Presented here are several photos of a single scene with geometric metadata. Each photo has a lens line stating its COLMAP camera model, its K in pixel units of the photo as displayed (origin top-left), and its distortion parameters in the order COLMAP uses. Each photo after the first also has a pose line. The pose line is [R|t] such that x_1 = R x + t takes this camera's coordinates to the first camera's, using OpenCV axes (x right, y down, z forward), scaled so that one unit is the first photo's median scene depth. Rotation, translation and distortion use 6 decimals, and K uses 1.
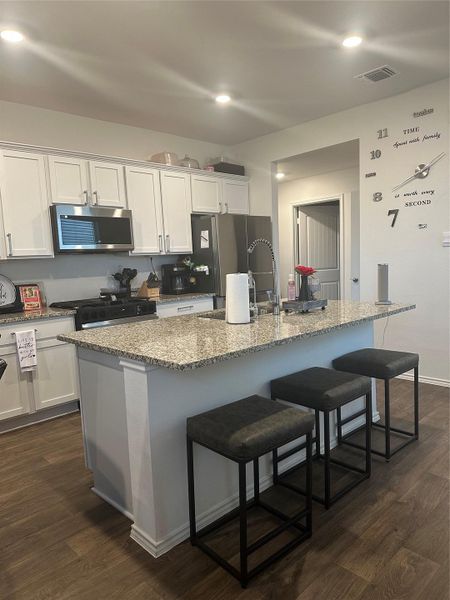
lens RADIAL K [[416.0, 0, 224.7], [0, 416.0, 310.6], [0, 0, 1]] dist [-0.000472, 0.000213]
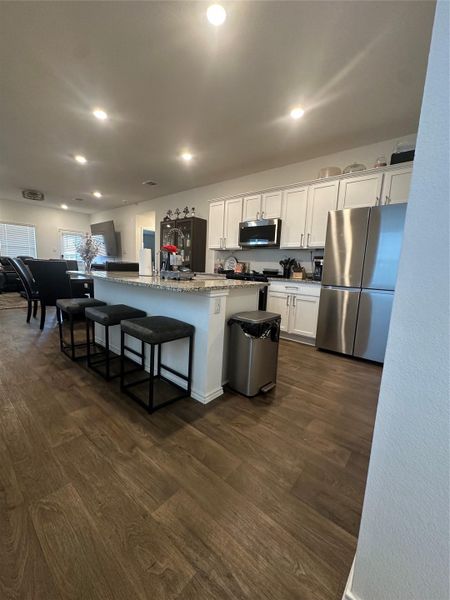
lens RADIAL K [[235.9, 0, 225.0], [0, 235.9, 300.0], [0, 0, 1]] dist [-0.000172, -0.000179]
pose [[0.113793, 0.198321, -0.973509, 0.991586], [-0.172667, 0.968910, 0.177201, -0.101742], [0.978385, 0.147928, 0.144499, 1.047814]]
